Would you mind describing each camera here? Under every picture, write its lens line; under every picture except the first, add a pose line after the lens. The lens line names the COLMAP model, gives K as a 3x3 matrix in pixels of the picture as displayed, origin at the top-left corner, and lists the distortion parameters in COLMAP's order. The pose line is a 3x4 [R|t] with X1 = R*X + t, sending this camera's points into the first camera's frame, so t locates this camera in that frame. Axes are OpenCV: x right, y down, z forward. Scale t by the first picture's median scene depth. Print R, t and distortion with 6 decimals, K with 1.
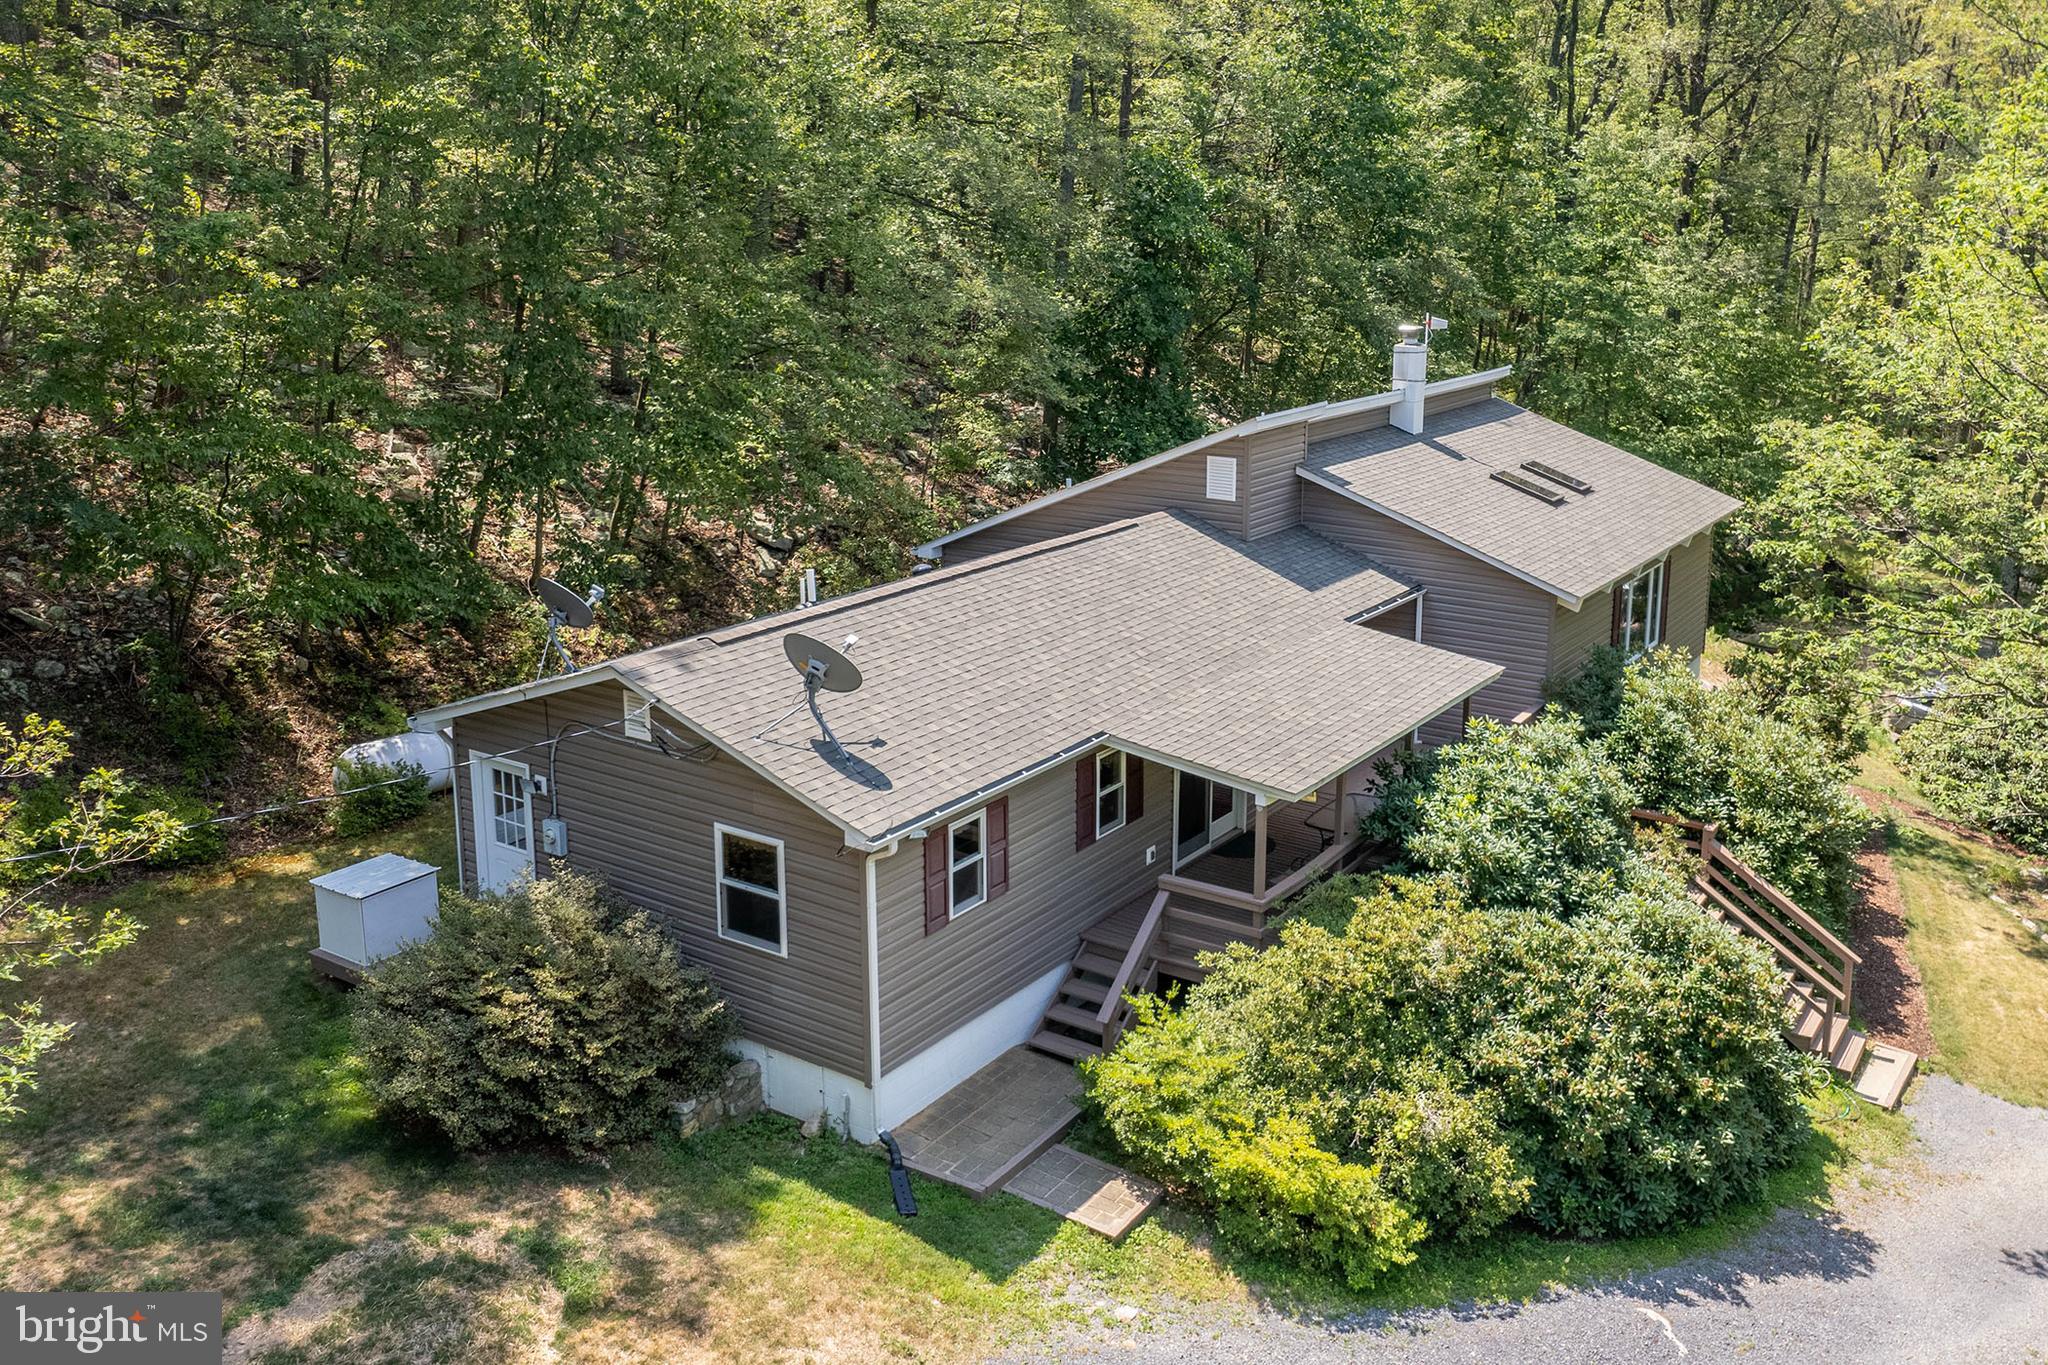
lens RADIAL K [[1659.8, 0, 1044.8], [0, 1659.8, 664.1], [0, 0, 1]] dist [-0.022198, -0.029488]
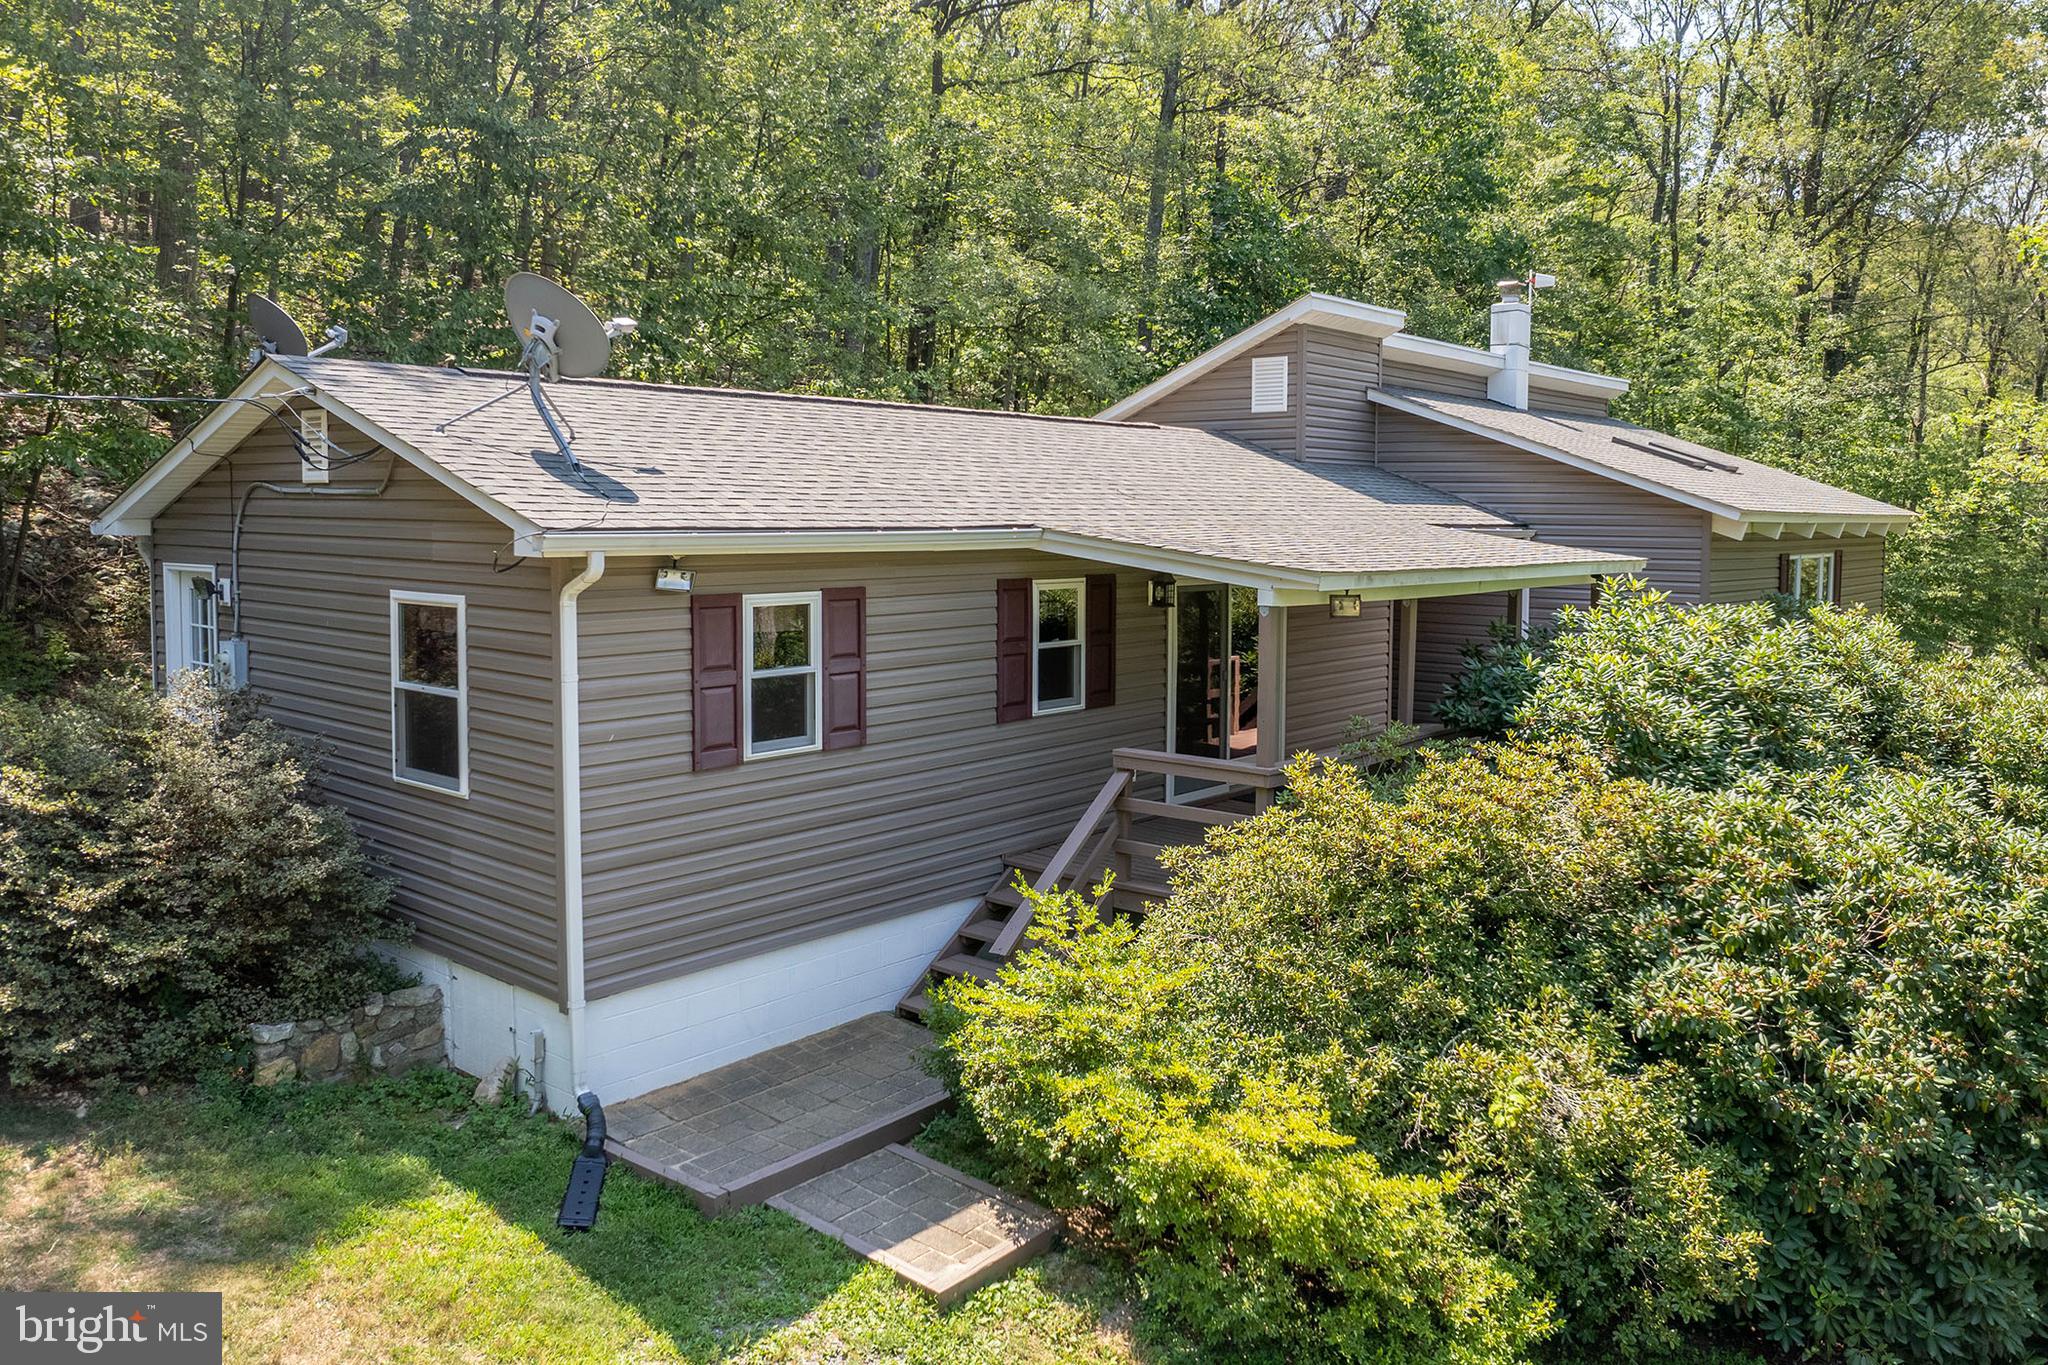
lens RADIAL K [[1417.5, 0, 1063.4], [0, 1417.5, 715.6], [0, 0, 1]] dist [-0.049492, 0.034437]
pose [[0.995192, 0.021511, -0.095550, 0.112247], [-0.035153, 0.989029, -0.143475, 0.214998], [0.091416, 0.146144, 0.985030, 0.509150]]
